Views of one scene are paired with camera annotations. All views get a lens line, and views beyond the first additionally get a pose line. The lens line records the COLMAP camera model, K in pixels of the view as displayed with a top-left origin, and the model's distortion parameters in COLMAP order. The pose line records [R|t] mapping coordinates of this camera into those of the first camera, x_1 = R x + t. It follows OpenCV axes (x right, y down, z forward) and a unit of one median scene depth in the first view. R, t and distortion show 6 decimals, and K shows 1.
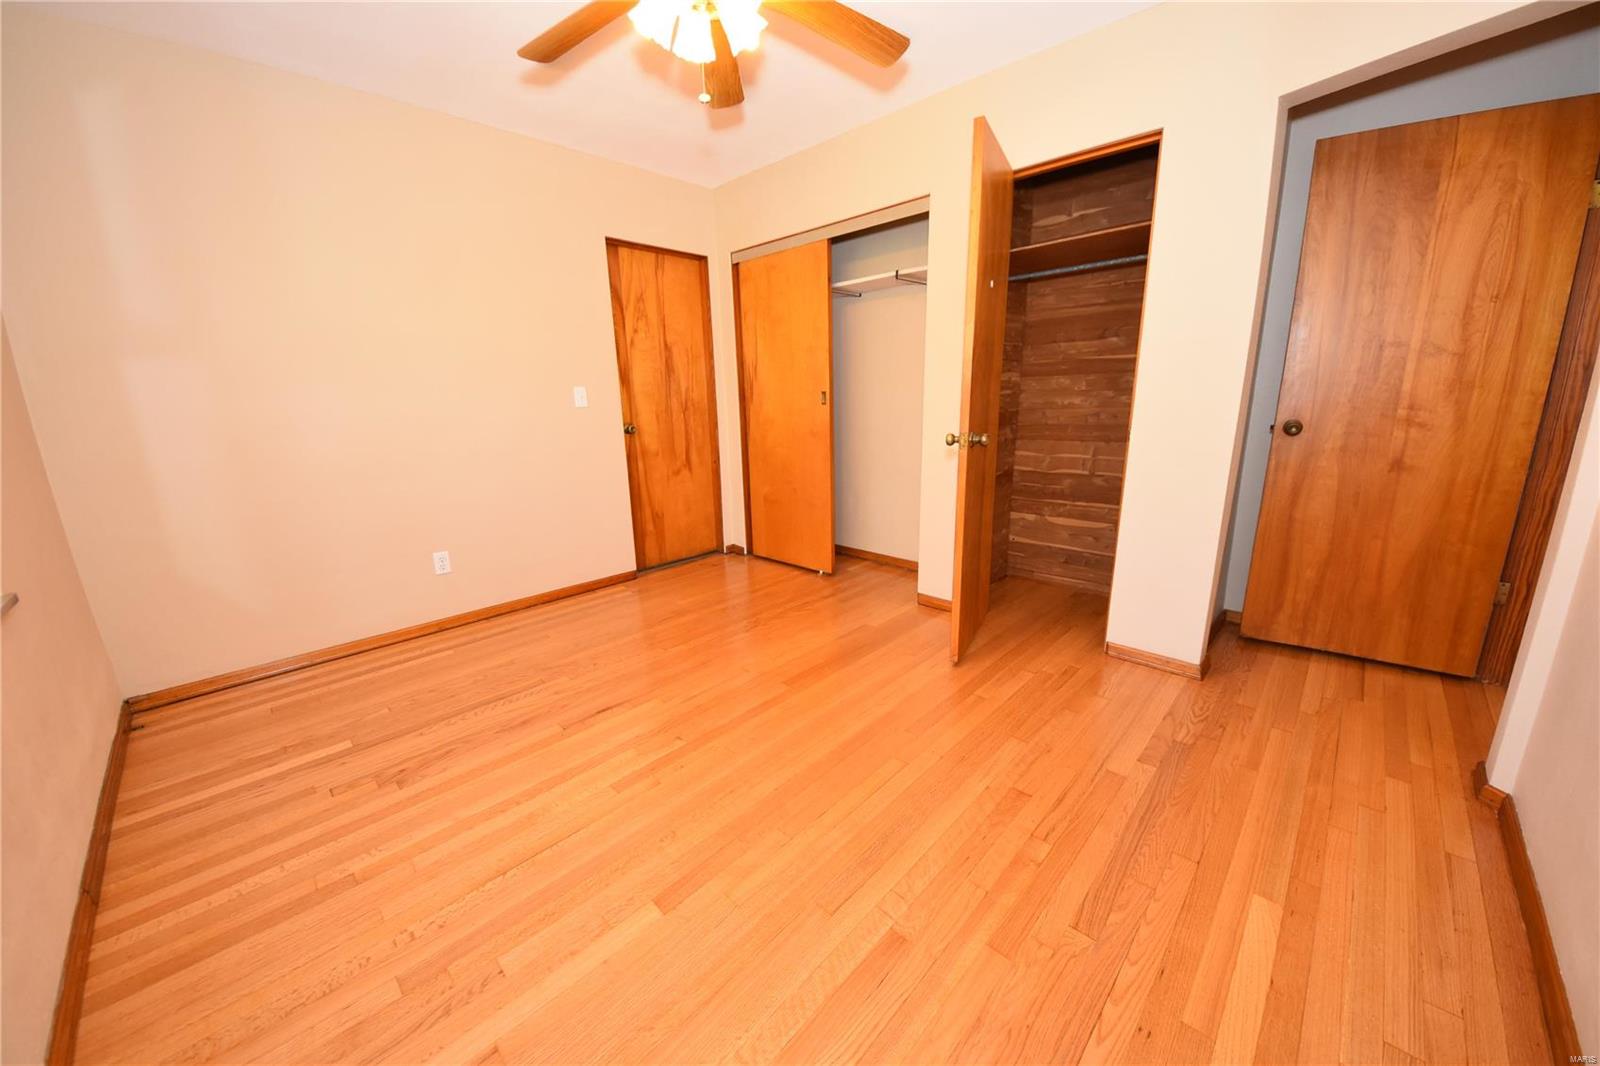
lens RADIAL K [[567.8, 0, 808.5], [0, 567.8, 528.5], [0, 0, 1]] dist [0.014338, -0.008707]
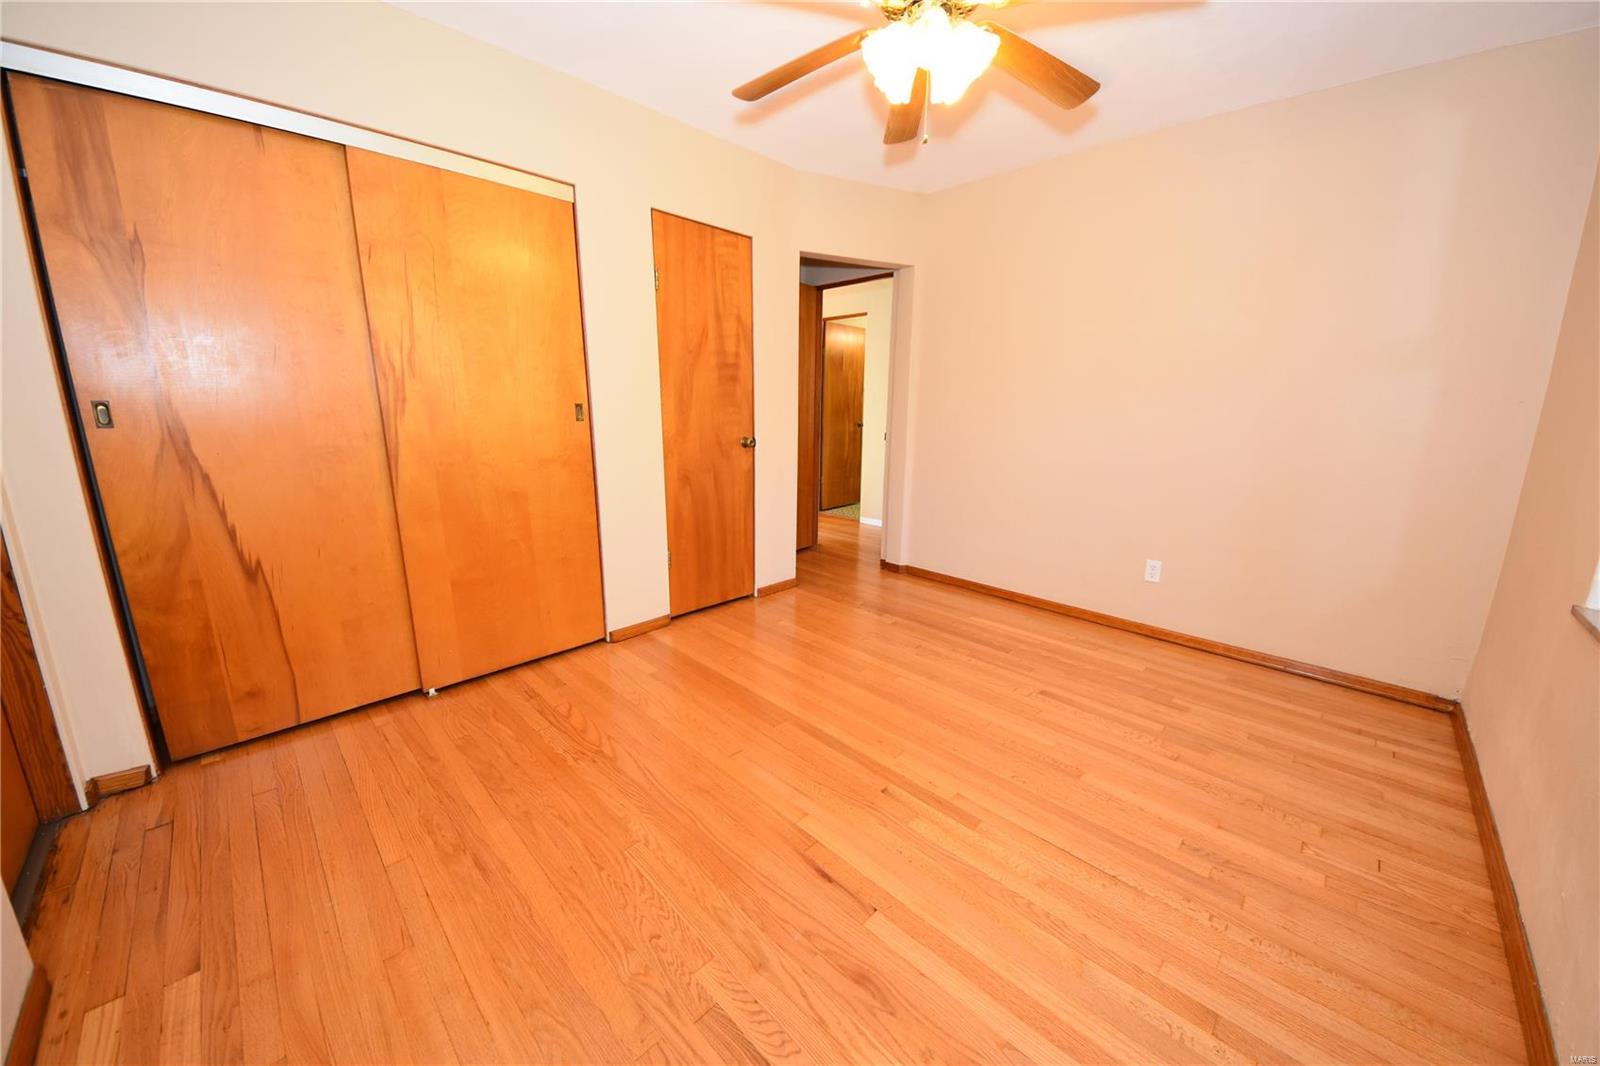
lens RADIAL K [[567.8, 0, 818.6], [0, 567.8, 520.6], [0, 0, 1]] dist [0.014338, -0.008707]
pose [[0.000205, -0.179680, 0.983725, -1.037005], [0.218848, 0.959887, 0.175281, -0.219667], [-0.975759, 0.215251, 0.039519, 0.976468]]
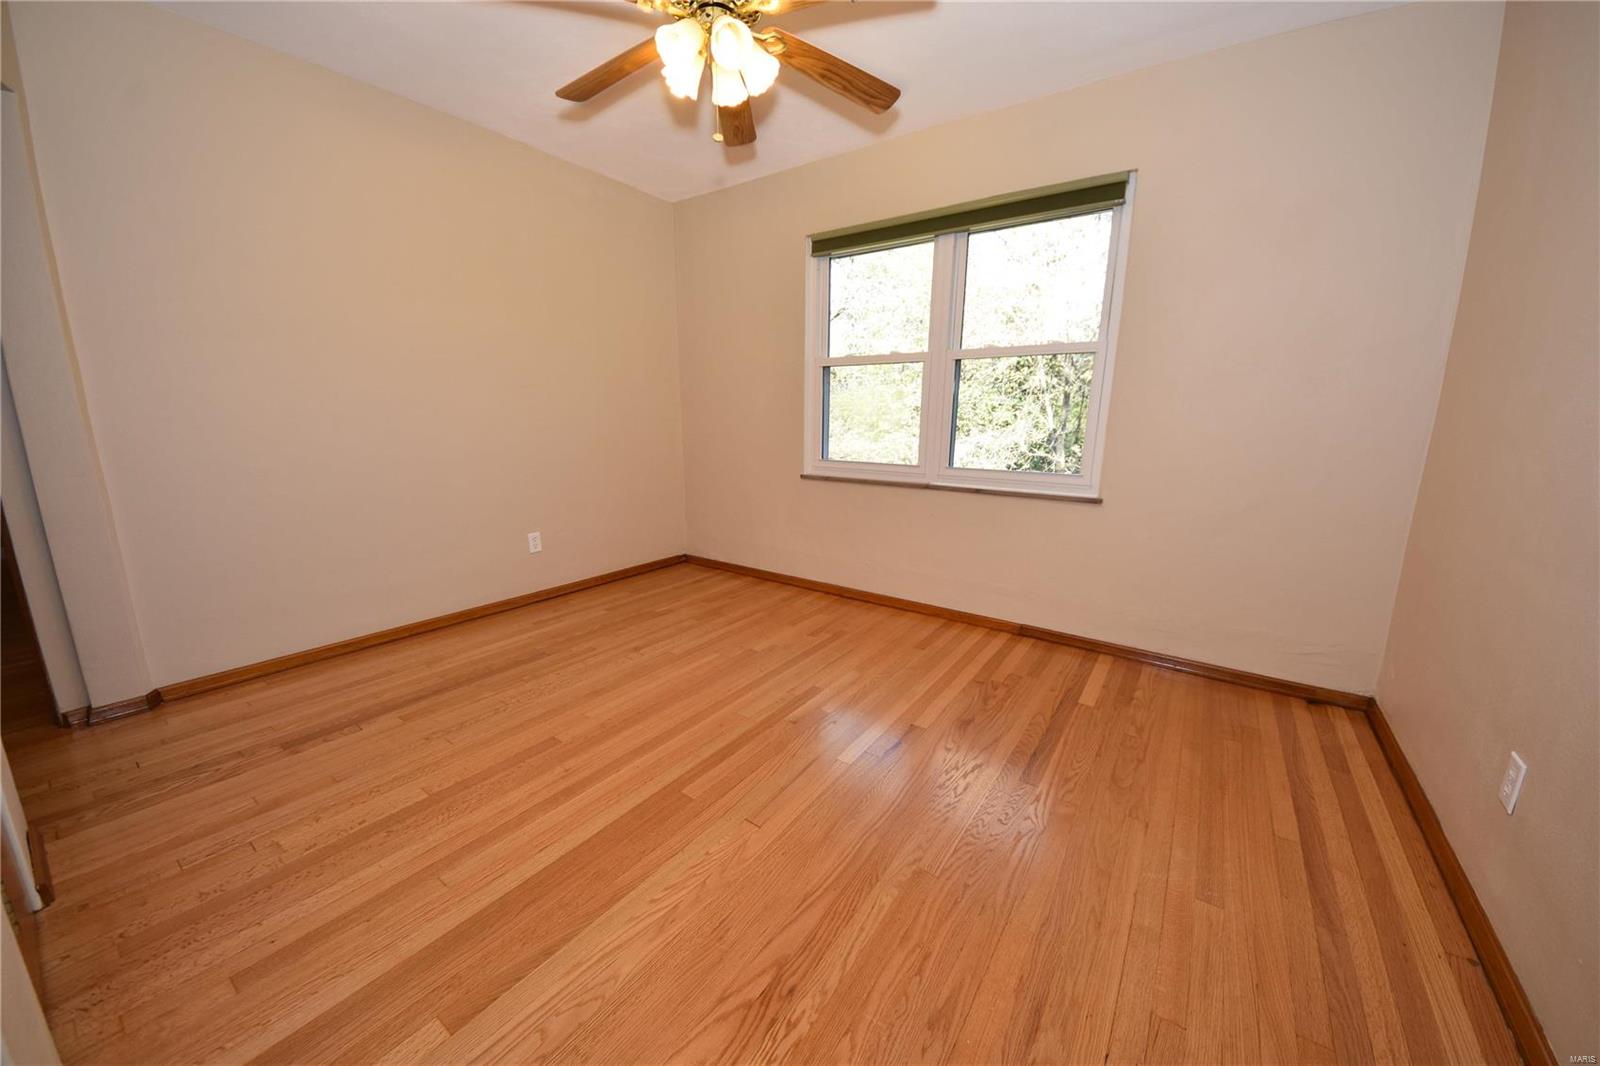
lens RADIAL K [[567.8, 0, 793.7], [0, 567.8, 541.5], [0, 0, 1]] dist [0.014338, -0.008707]
pose [[-0.990091, 0.043306, -0.133583, -0.104287], [-0.020839, 0.895416, 0.444743, -0.391562], [0.138872, 0.443120, -0.885641, 1.779016]]
